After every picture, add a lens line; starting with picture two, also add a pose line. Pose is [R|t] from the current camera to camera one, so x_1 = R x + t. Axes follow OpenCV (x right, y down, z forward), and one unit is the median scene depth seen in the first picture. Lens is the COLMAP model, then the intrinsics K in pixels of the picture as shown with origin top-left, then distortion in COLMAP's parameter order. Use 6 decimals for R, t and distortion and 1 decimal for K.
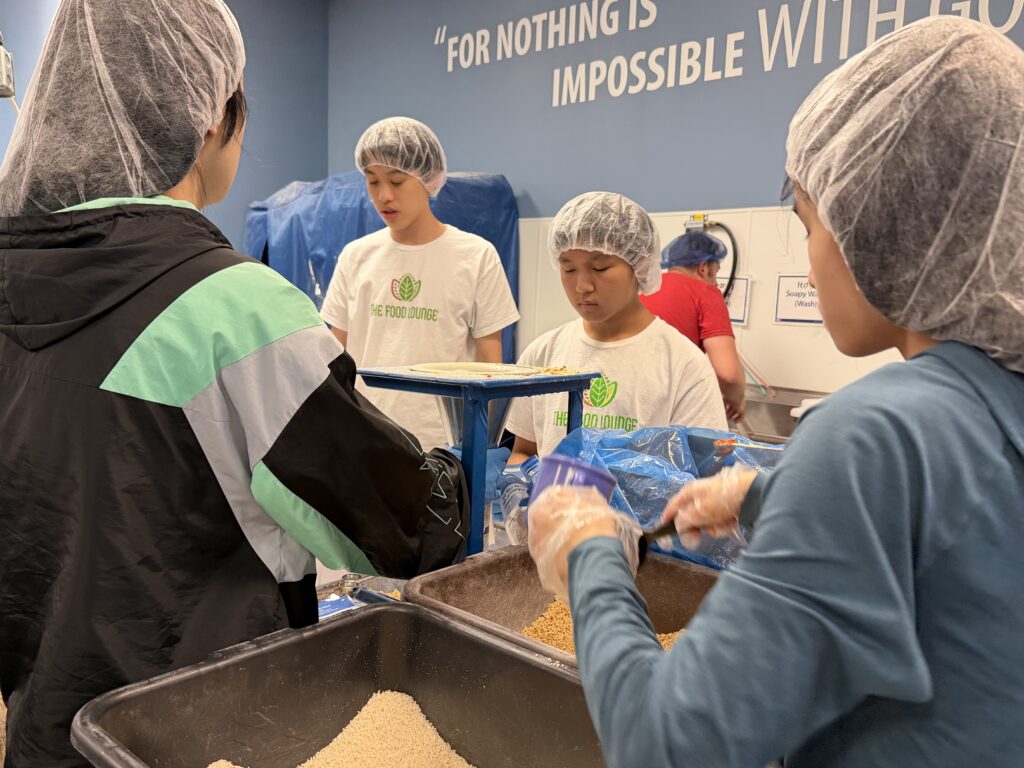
lens RADIAL K [[847.4, 0, 512.0], [0, 847.4, 384.0], [0, 0, 1]] dist [0.013731, 0.005422]
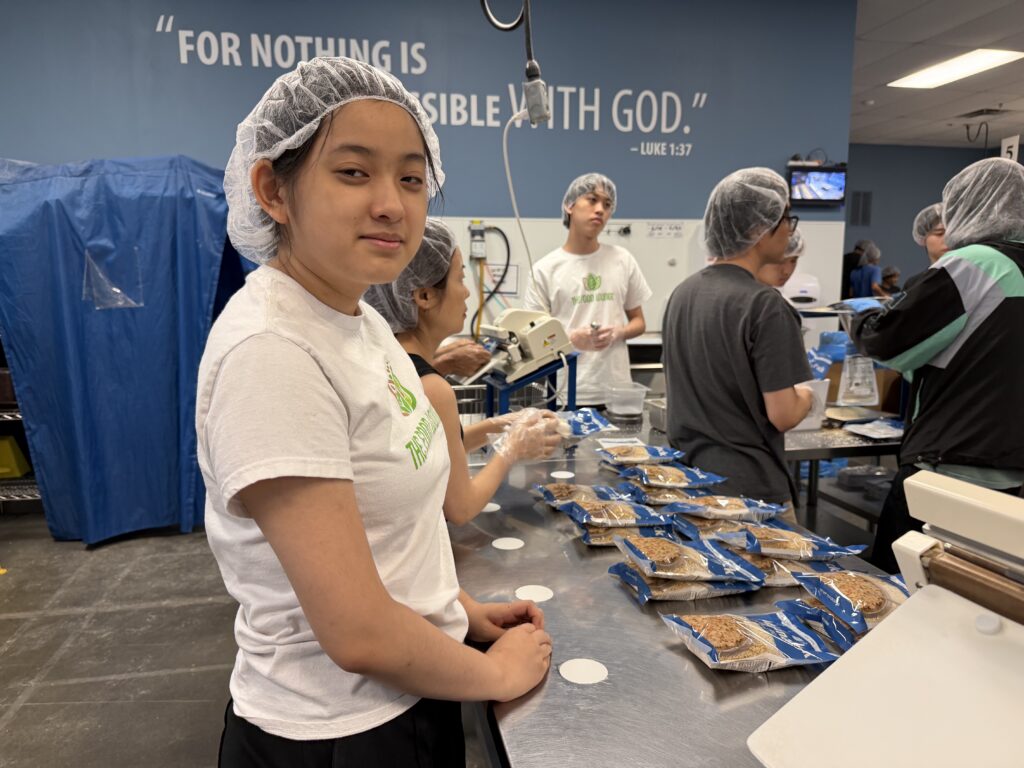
lens RADIAL K [[714.9, 0, 513.7], [0, 714.9, 379.5], [0, 0, 1]] dist [0.026090, -0.057141]
pose [[0.596250, -0.144676, 0.789655, -0.714237], [0.107256, 0.989165, 0.100243, -0.047983], [-0.795602, 0.024925, 0.605307, 0.224439]]
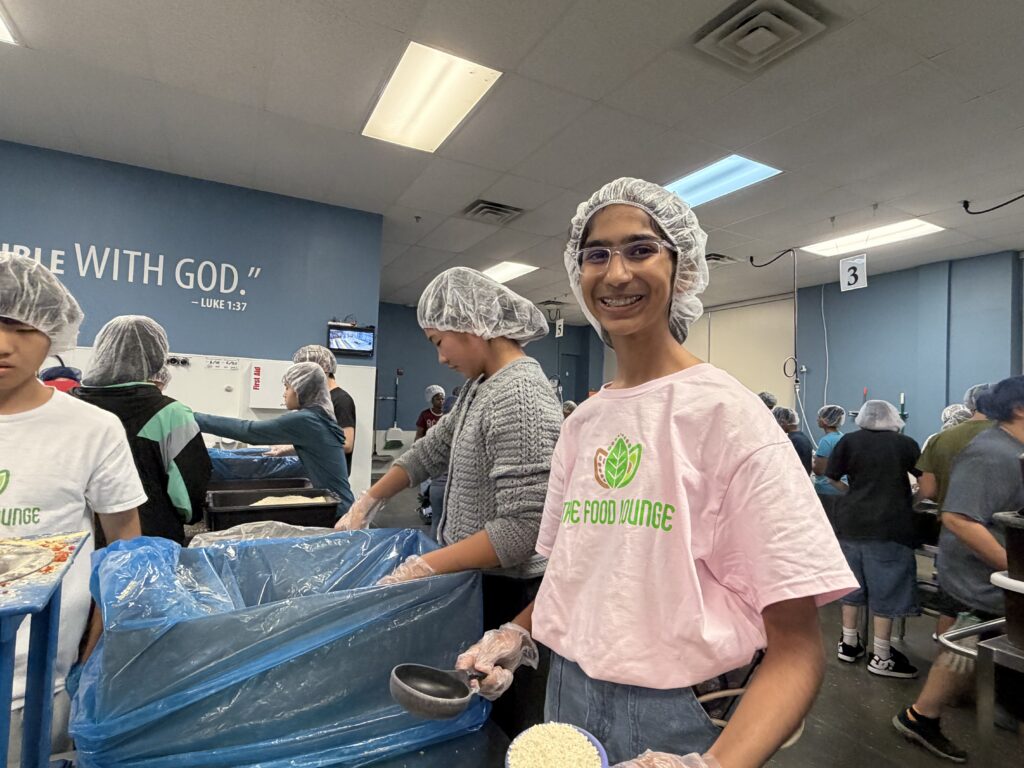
lens RADIAL K [[547.2, 0, 512.0], [0, 547.2, 384.0], [0, 0, 1]] dist [-0.027189, 0.019154]
pose [[0.325523, 0.018467, 0.945354, -0.483038], [0.074112, 0.996235, -0.044981, -0.003252], [-0.942625, 0.084704, 0.322929, -0.252135]]
